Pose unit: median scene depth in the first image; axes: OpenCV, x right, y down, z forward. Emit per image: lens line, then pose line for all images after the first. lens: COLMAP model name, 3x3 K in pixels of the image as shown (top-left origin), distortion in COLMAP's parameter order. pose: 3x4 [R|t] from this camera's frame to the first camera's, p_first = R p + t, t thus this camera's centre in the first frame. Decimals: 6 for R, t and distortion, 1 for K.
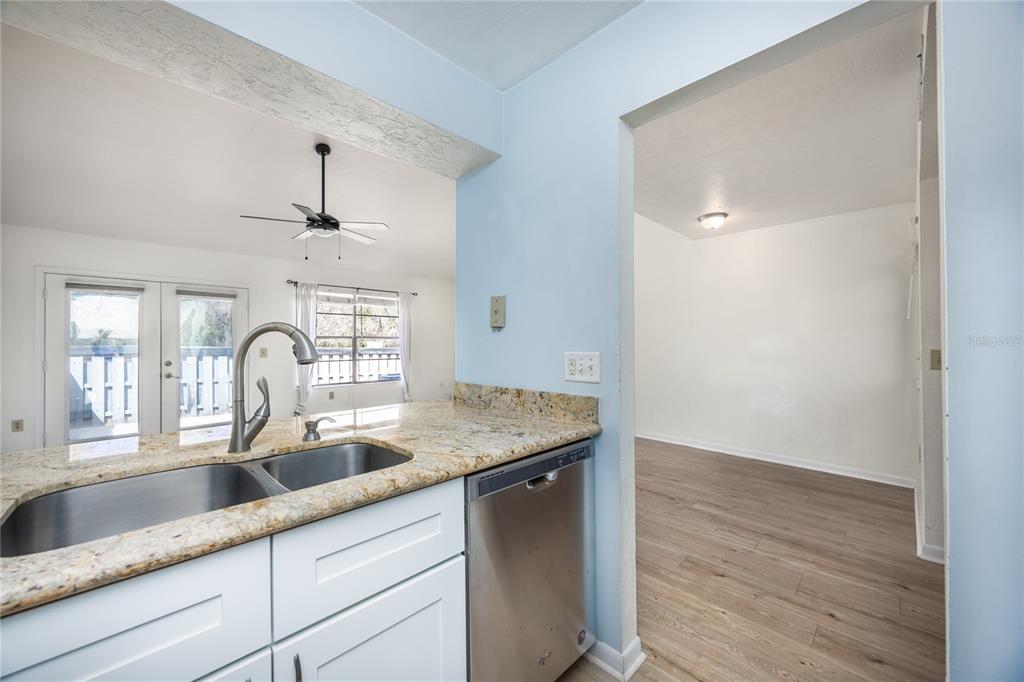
lens RADIAL K [[396.9, 0, 513.5], [0, 396.9, 342.1], [0, 0, 1]] dist [0.002966, -0.000039]
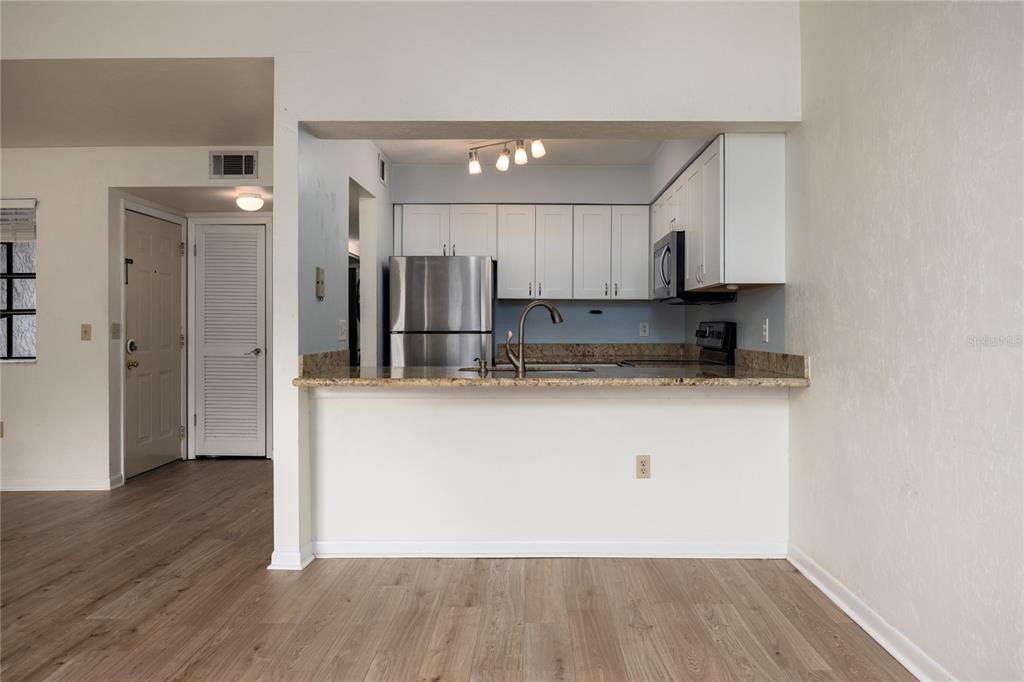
lens RADIAL K [[770.1, 0, 532.8], [0, 770.1, 334.8], [0, 0, 1]] dist [-0.016885, 0.005056]
pose [[-0.712860, 0.000156, 0.701307, -0.621519], [0.005726, 0.999968, 0.005598, 0.017415], [-0.701283, 0.008006, -0.712838, 0.678456]]
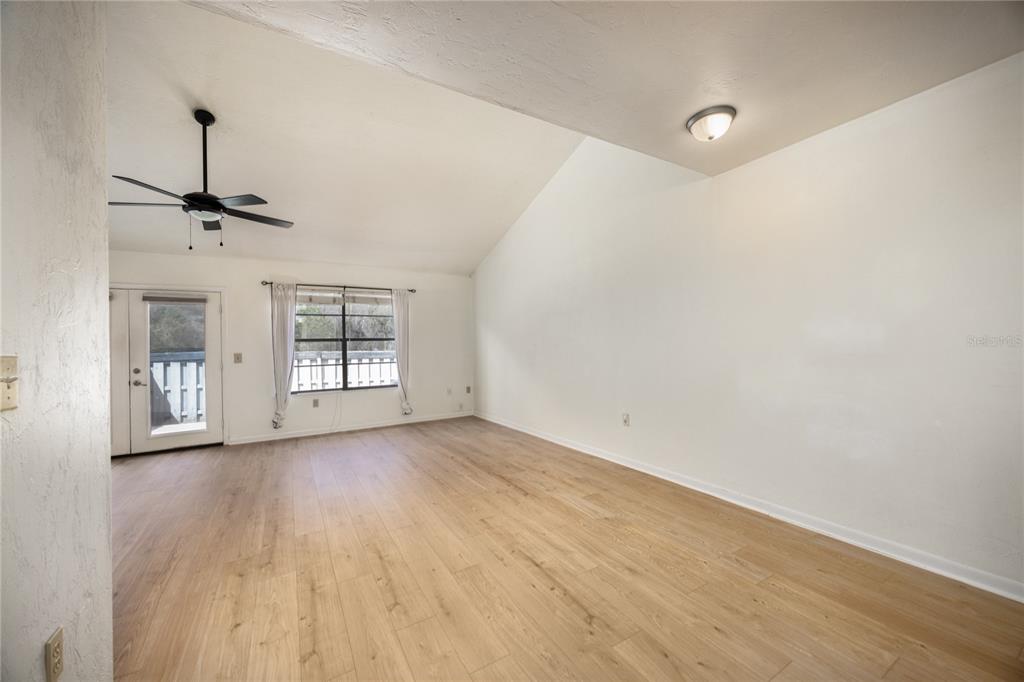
lens RADIAL K [[396.9, 0, 511.2], [0, 396.9, 340.8], [0, 0, 1]] dist [0.002966, -0.000039]
pose [[0.965631, -0.022706, -0.258924, 0.232876], [0.021423, 0.999740, -0.007775, 0.006174], [0.259033, 0.001961, 0.965866, 0.229485]]
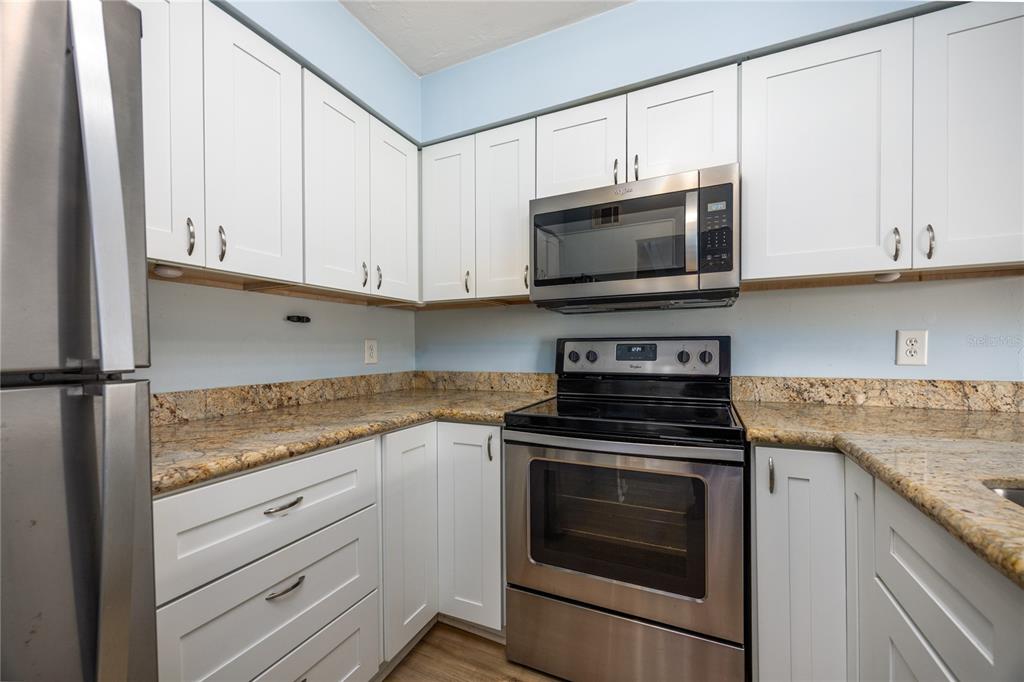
lens RADIAL K [[396.9, 0, 522.7], [0, 396.9, 352.7], [0, 0, 1]] dist [0.002966, -0.000039]
pose [[-0.934173, 0.018512, -0.356341, 0.033904], [0.015071, 0.999809, 0.012431, 0.014934], [0.356503, 0.006243, -0.934273, 0.162377]]
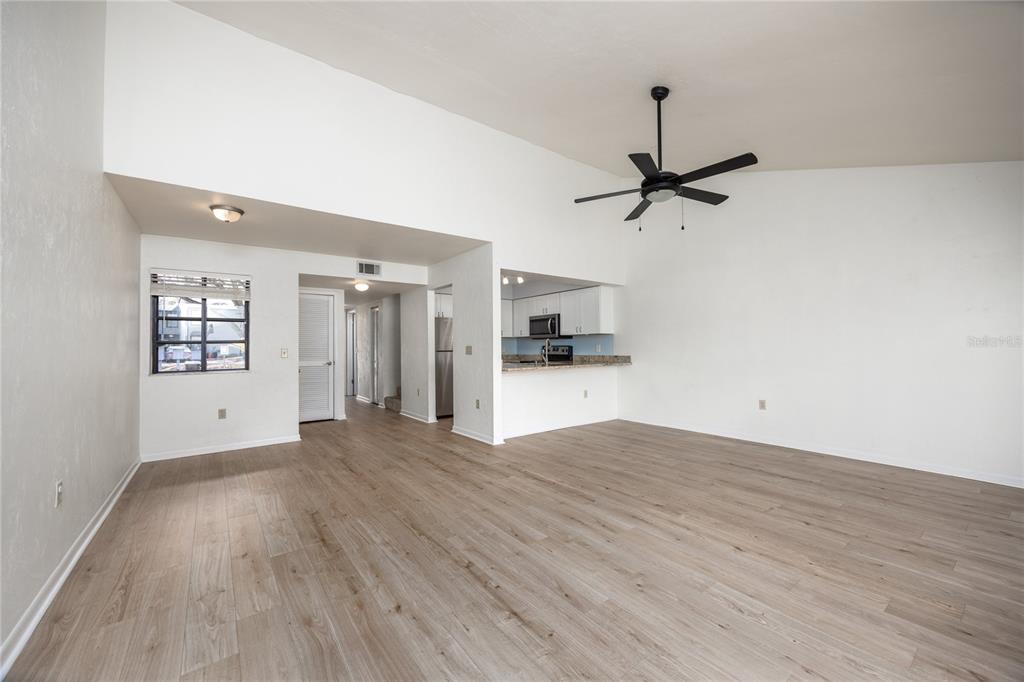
lens RADIAL K [[396.9, 0, 515.8], [0, 396.9, 339.5], [0, 0, 1]] dist [0.002966, -0.000039]
pose [[-0.991752, 0.019847, 0.126624, -0.187416], [0.017039, 0.999585, -0.023216, 0.014797], [-0.127032, -0.020867, -0.991679, 1.180301]]
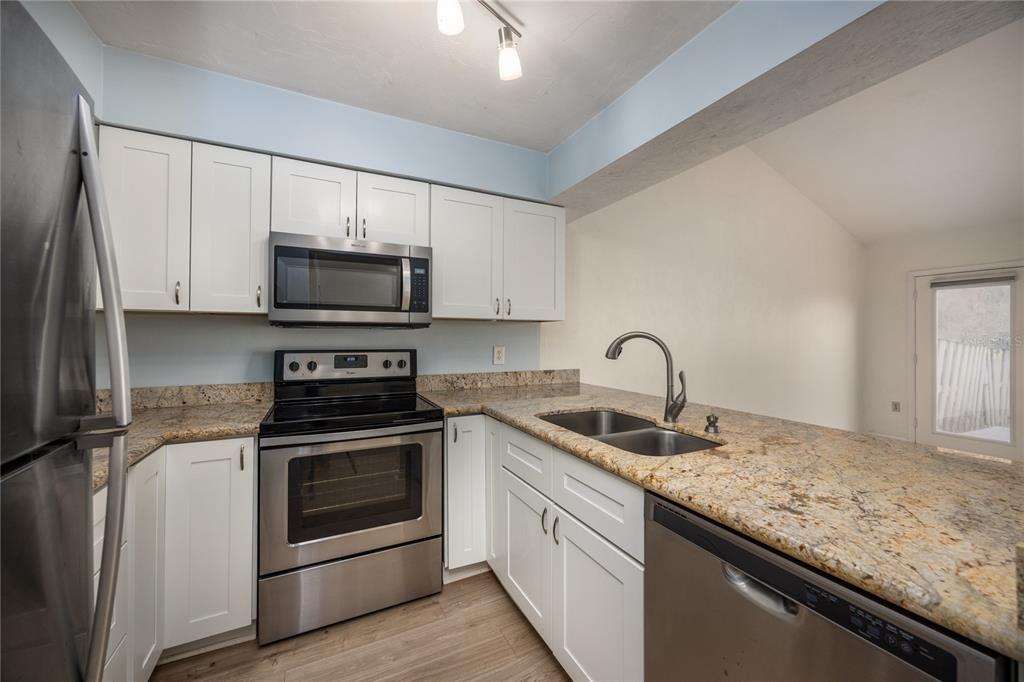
lens RADIAL K [[396.9, 0, 520.8], [0, 396.9, 327.2], [0, 0, 1]] dist [0.002966, -0.000039]
pose [[-0.299911, -0.016448, -0.953825, 0.164896], [-0.001182, 0.999857, -0.016870, -0.007109], [0.953966, -0.003933, -0.299888, 0.184976]]
